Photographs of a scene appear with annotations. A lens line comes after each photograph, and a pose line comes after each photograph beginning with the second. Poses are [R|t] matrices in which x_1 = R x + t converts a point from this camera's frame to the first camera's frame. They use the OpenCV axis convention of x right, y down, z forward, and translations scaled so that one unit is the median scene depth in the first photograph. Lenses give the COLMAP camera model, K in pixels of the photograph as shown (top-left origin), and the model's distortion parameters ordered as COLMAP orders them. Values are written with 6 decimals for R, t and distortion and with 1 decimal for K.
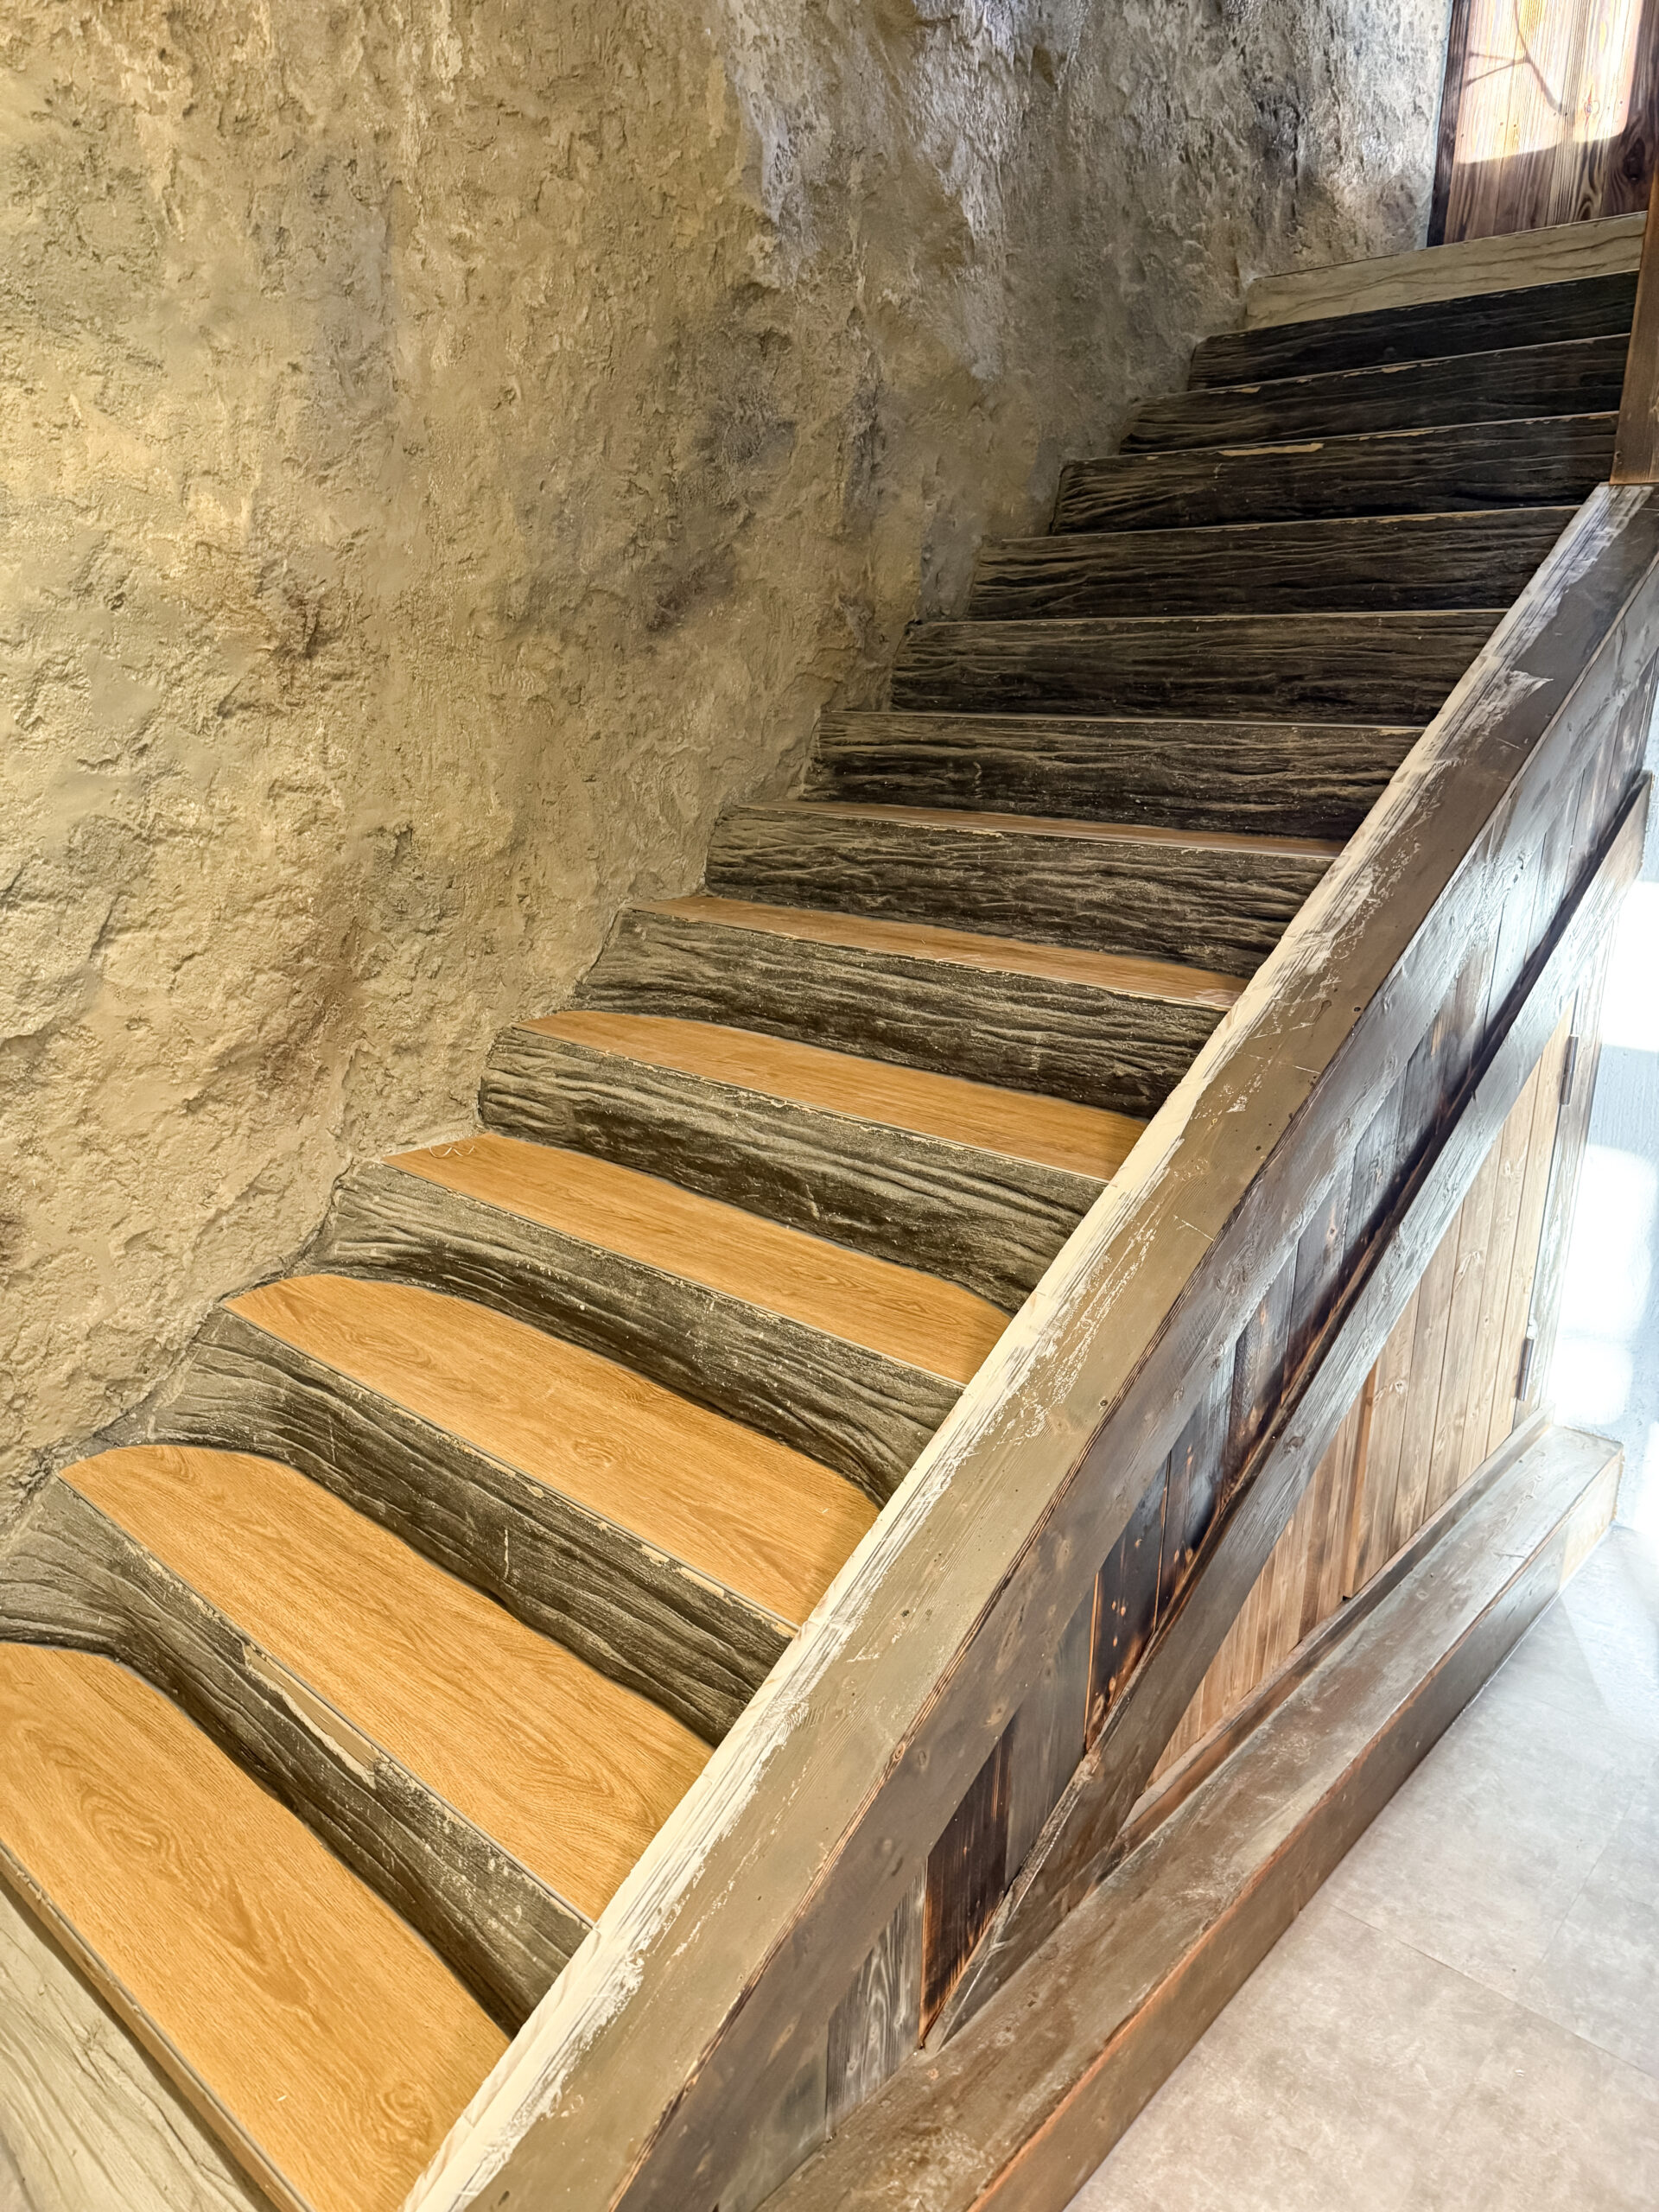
lens RADIAL K [[1521.9, 0, 832.4], [0, 1521.9, 1083.3], [0, 0, 1]] dist [0.134252, -0.254799]
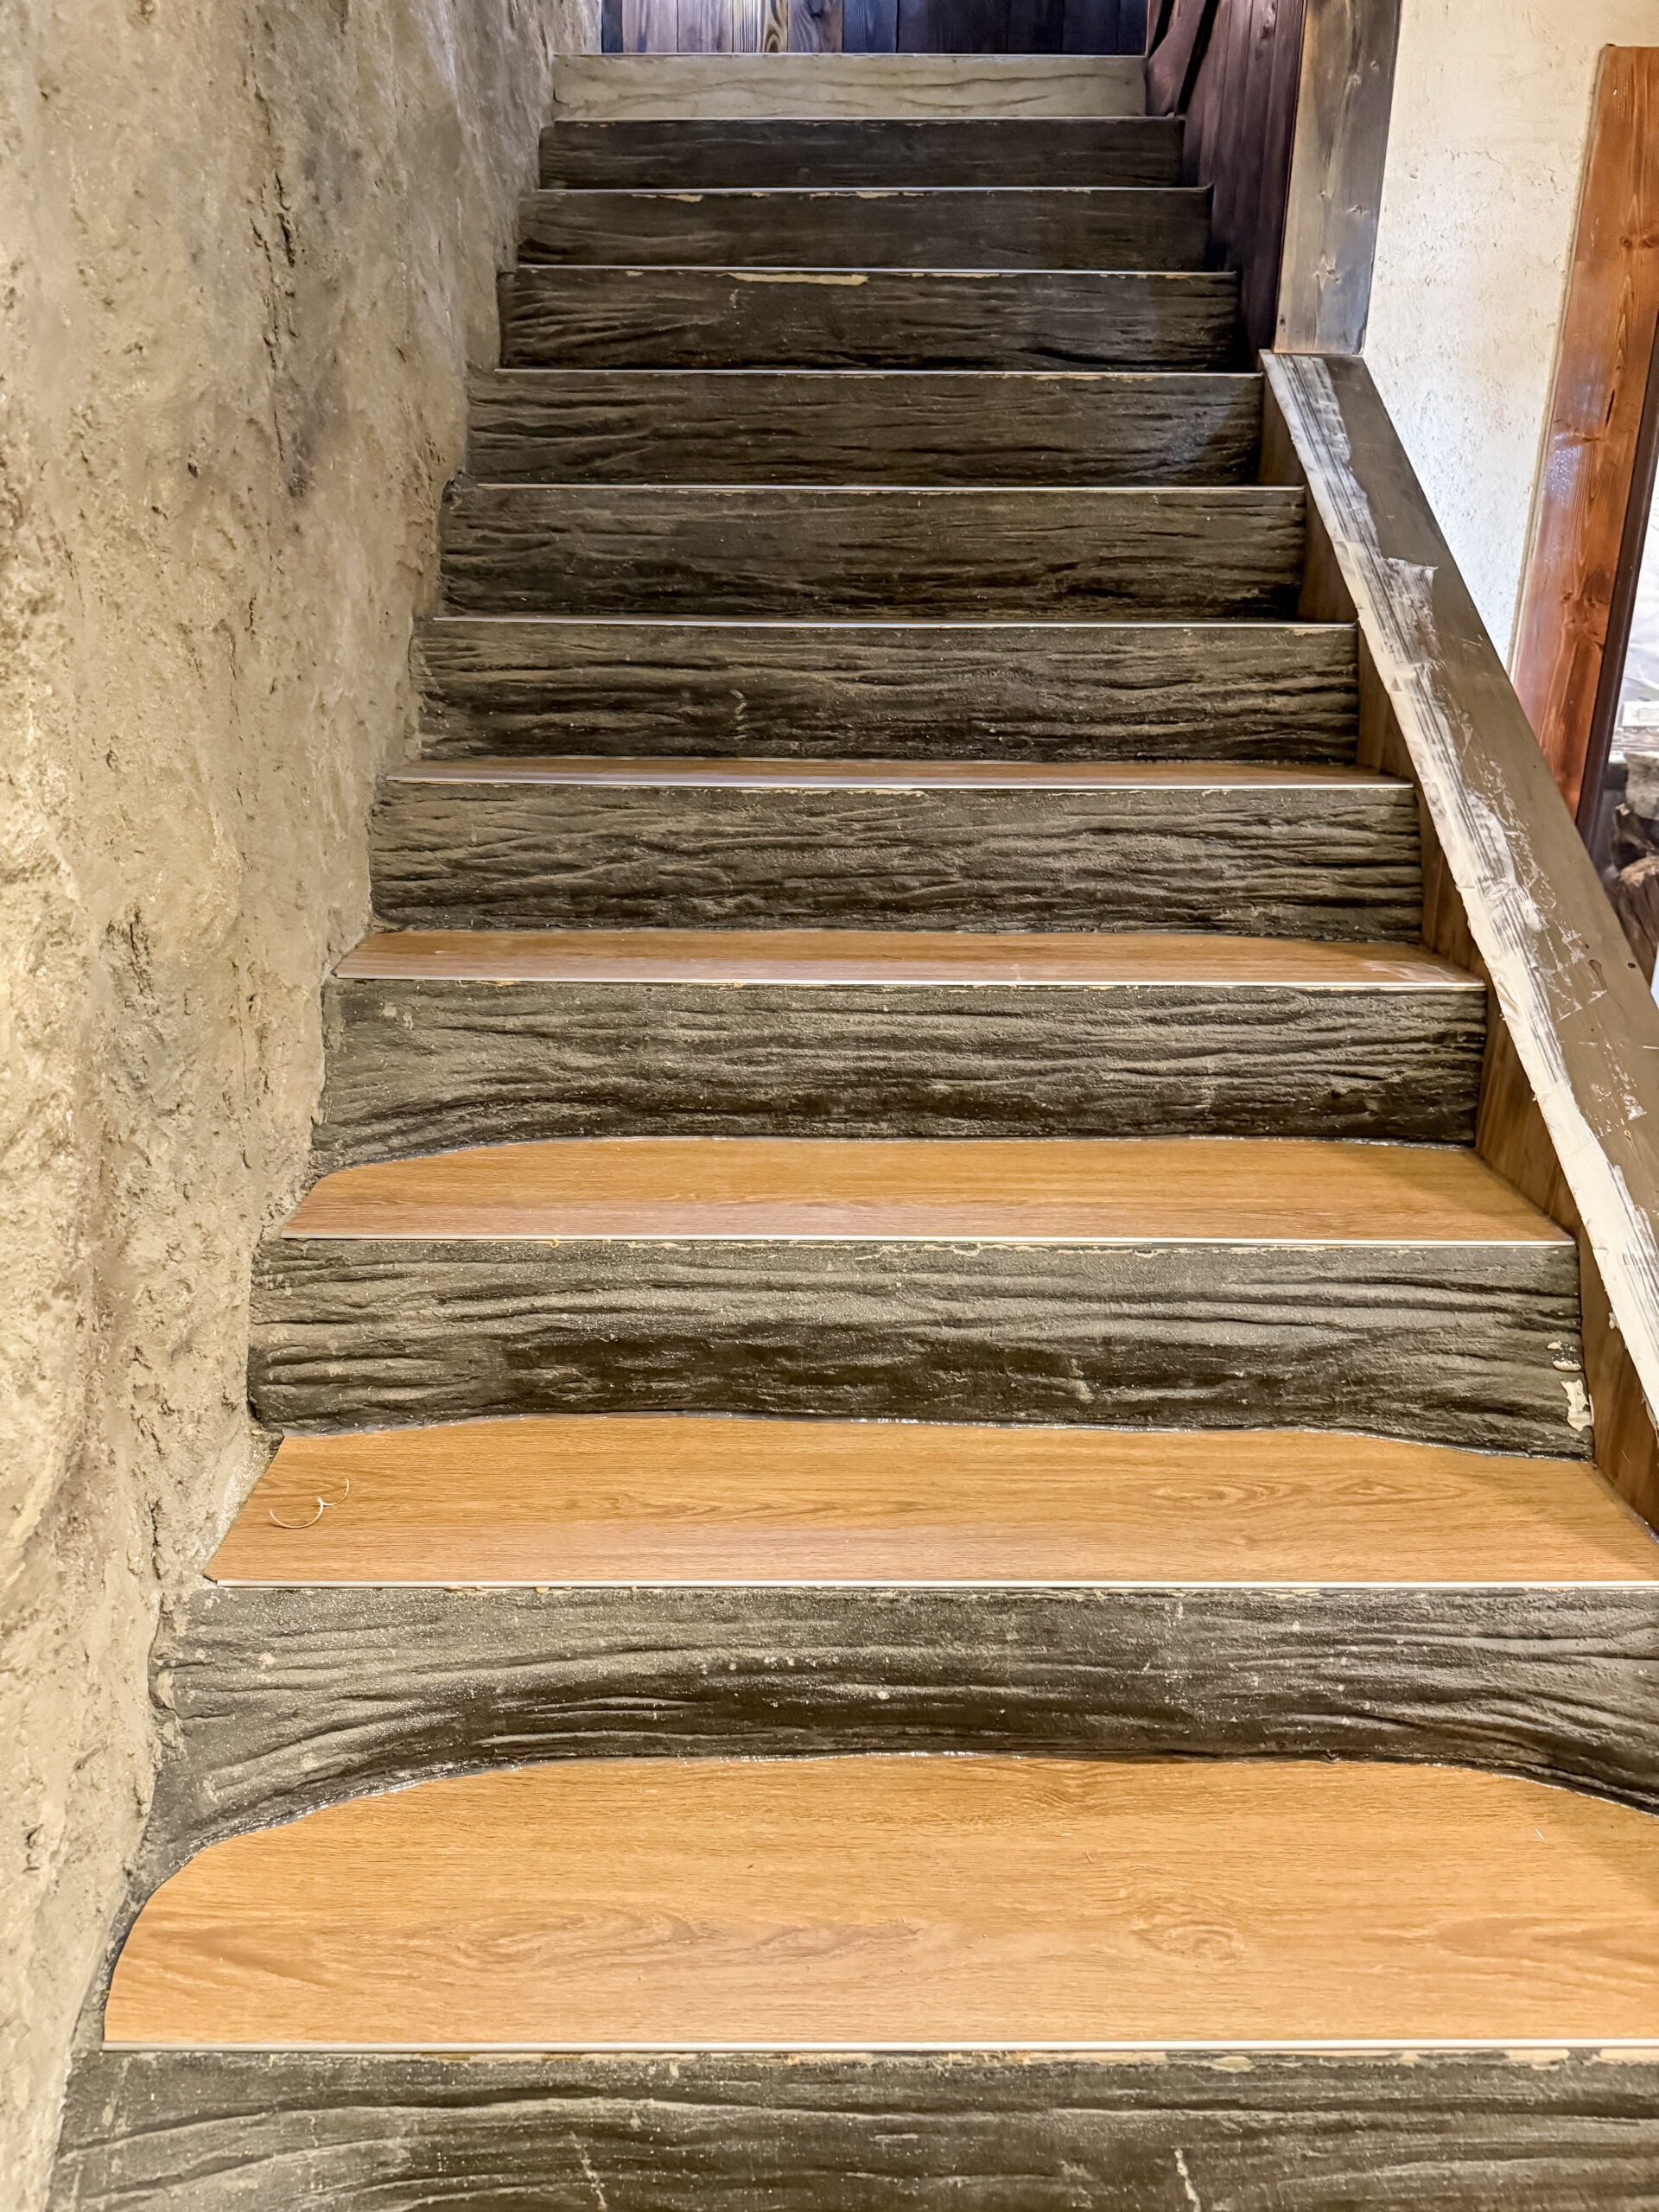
lens RADIAL K [[1521.9, 0, 832.4], [0, 1521.9, 1083.3], [0, 0, 1]] dist [0.134252, -0.254799]
pose [[0.739019, -0.227496, 0.634111, -0.444399], [0.176083, 0.973766, 0.144137, -0.149953], [-0.650266, 0.005136, 0.759689, 0.506082]]
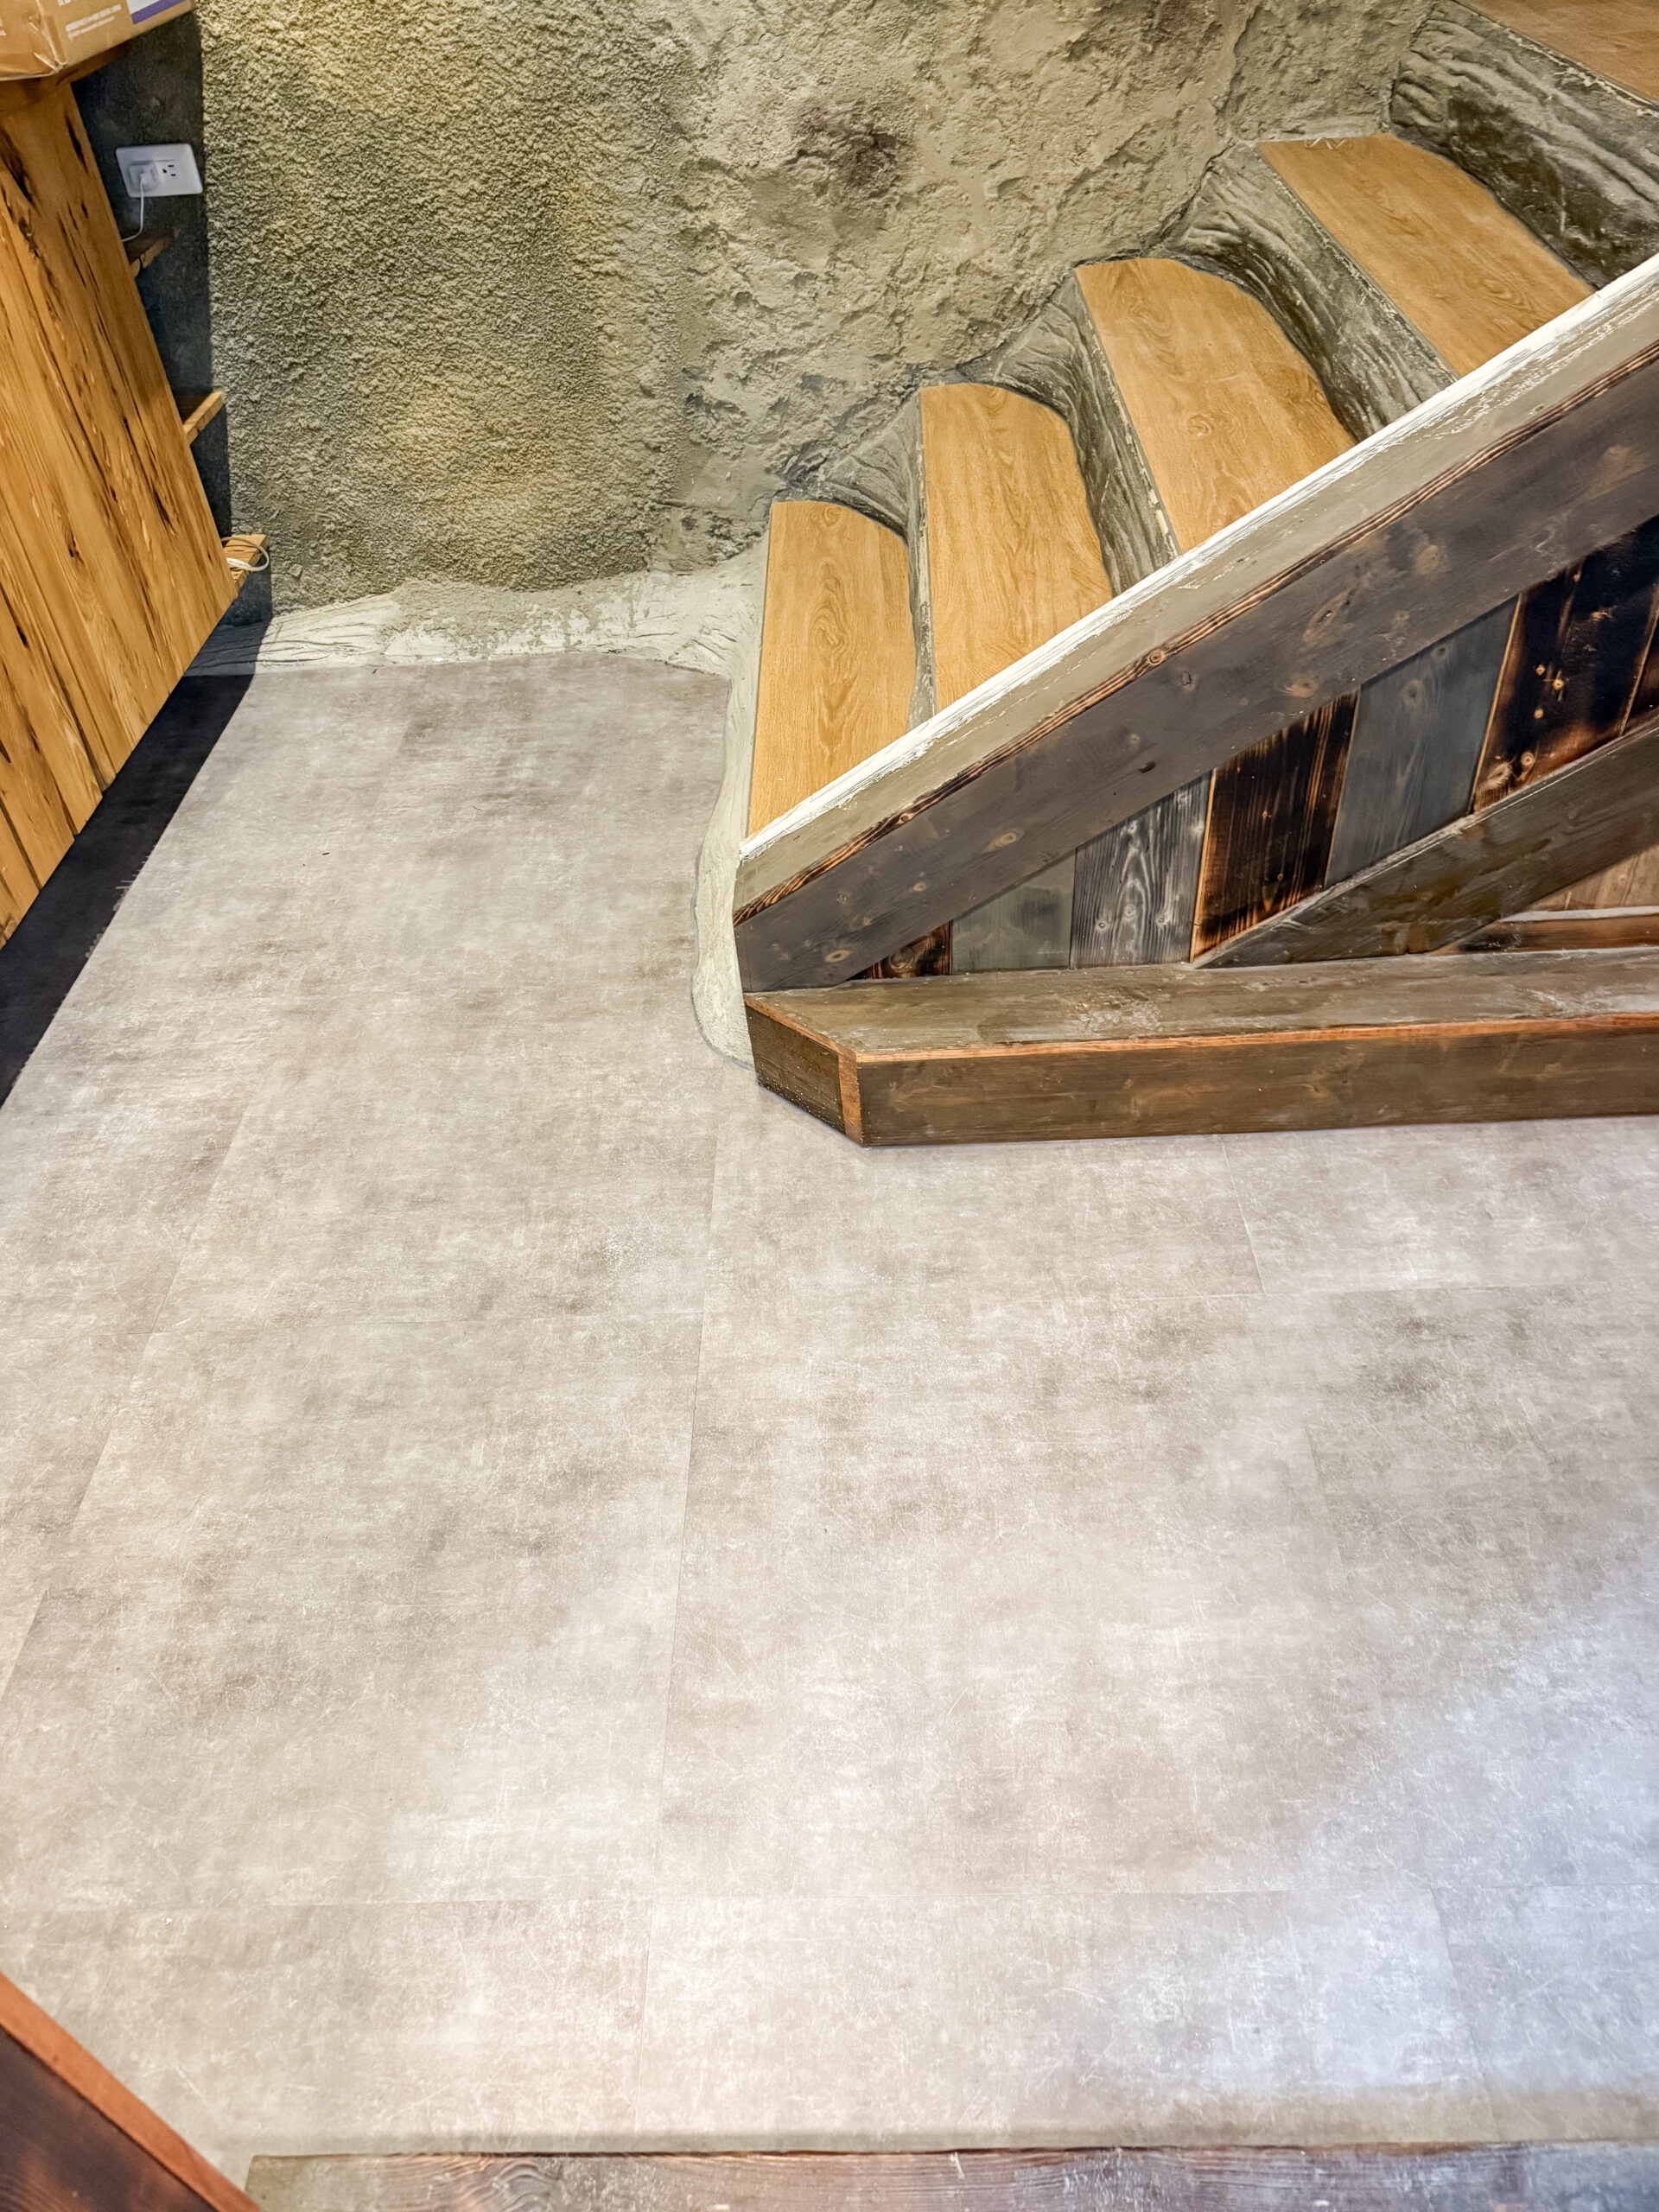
lens RADIAL K [[1580.4, 0, 829.5], [0, 1580.4, 1106.0], [0, 0, 1]] dist [-0.003059, -0.009646]
pose [[0.656965, 0.454489, -0.601529, 0.429674], [-0.111733, 0.847750, 0.518493, 0.082947], [0.745596, -0.273421, 0.607724, 0.019591]]
